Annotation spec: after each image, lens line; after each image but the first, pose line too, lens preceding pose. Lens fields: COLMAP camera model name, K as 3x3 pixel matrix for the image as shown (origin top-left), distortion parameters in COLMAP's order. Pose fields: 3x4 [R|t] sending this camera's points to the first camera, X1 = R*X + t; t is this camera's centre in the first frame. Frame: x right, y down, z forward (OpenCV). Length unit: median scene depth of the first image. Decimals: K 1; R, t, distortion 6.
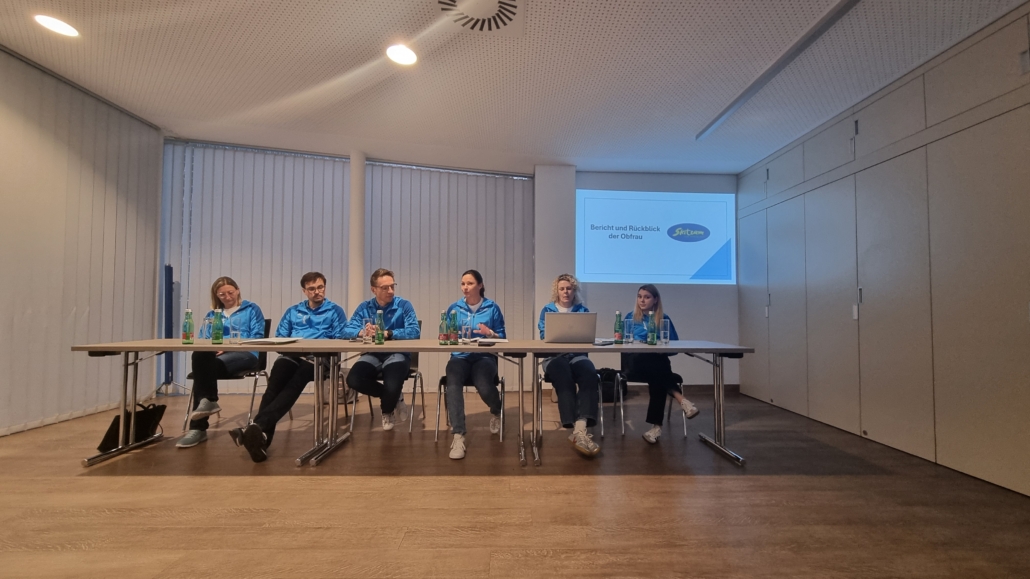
lens RADIAL K [[417.0, 0, 517.3], [0, 417.0, 294.6], [0, 0, 1]] dist [0.000874, 0.000240]
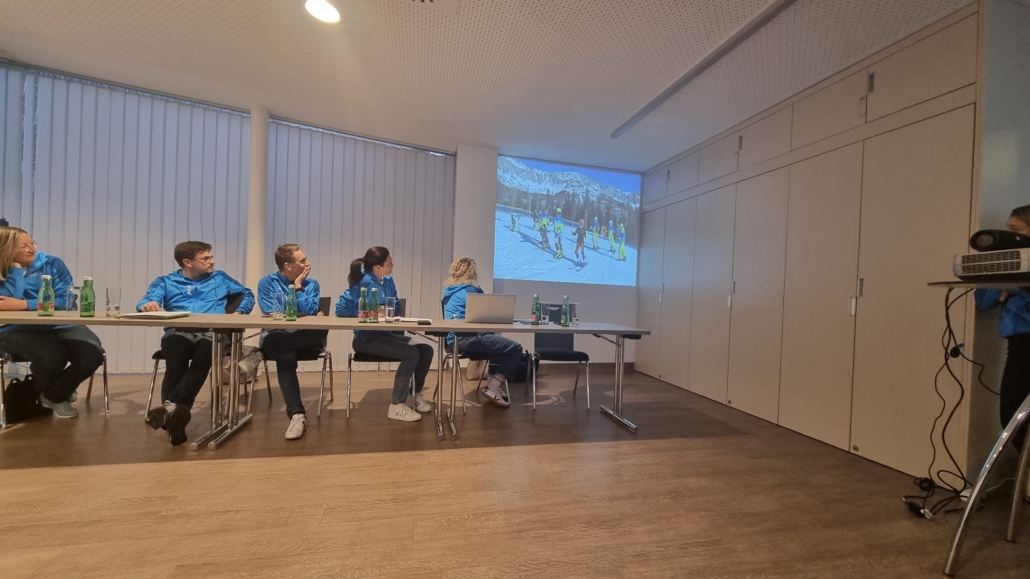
lens RADIAL K [[417.0, 0, 517.3], [0, 417.0, 294.6], [0, 0, 1]] dist [0.000874, 0.000240]
pose [[0.976800, 0.033073, 0.211583, -0.030025], [-0.043597, 0.998023, 0.045271, -0.005439], [-0.209668, -0.053445, 0.976311, -0.029236]]
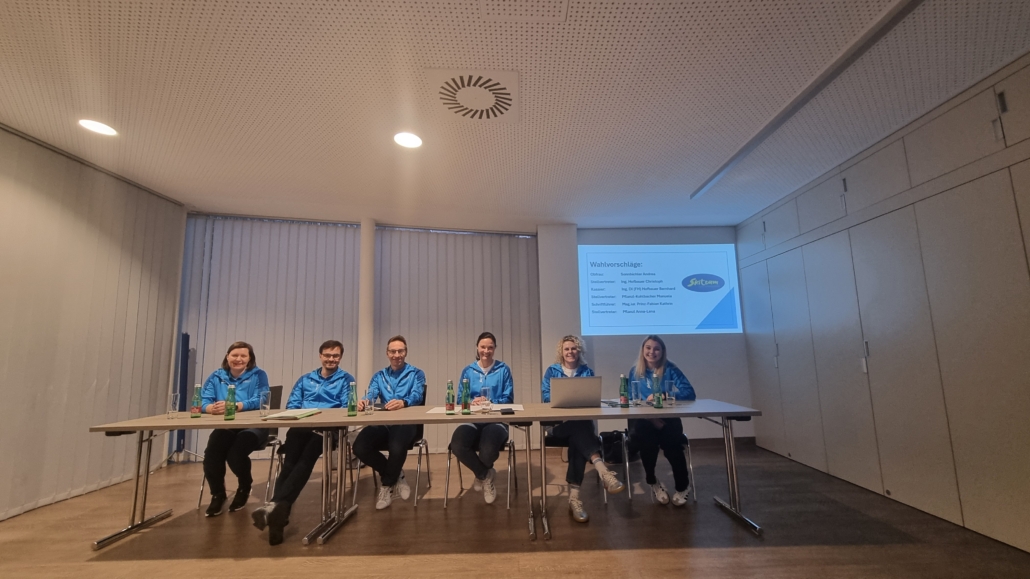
lens RADIAL K [[414.8, 0, 517.3], [0, 414.8, 295.7], [0, 0, 1]] dist [0.010292, -0.005772]
pose [[0.999234, -0.032834, -0.021306, 0.015562], [0.030593, 0.994702, -0.098145, -0.059009], [0.024415, 0.097418, 0.994944, -0.024552]]
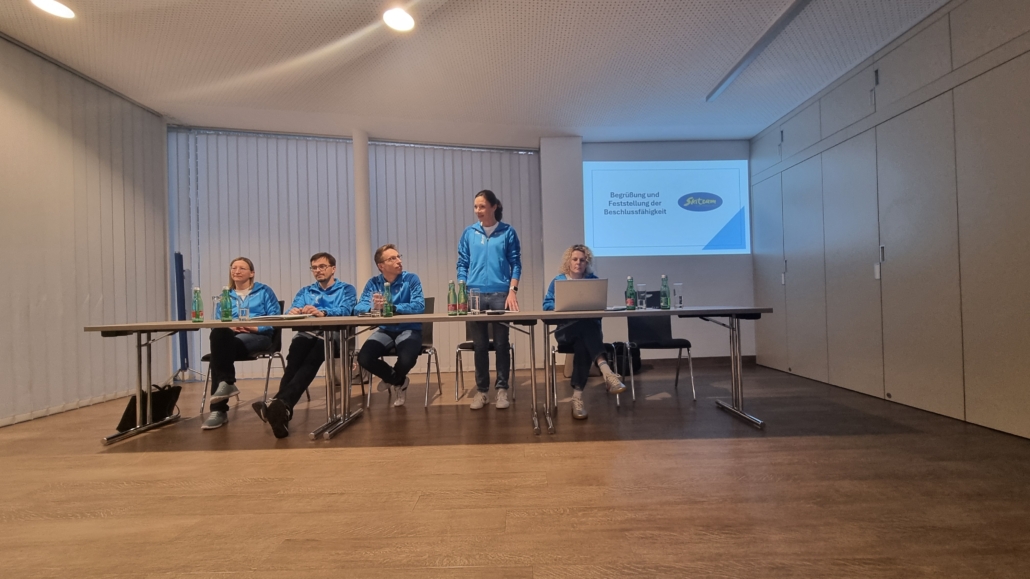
lens RADIAL K [[417.0, 0, 517.3], [0, 417.0, 294.6], [0, 0, 1]] dist [0.000874, 0.000240]
pose [[0.999174, -0.032523, -0.024349, 0.001822], [0.033203, 0.999055, 0.028037, 0.046701], [0.023414, -0.028822, 0.999310, 0.019308]]
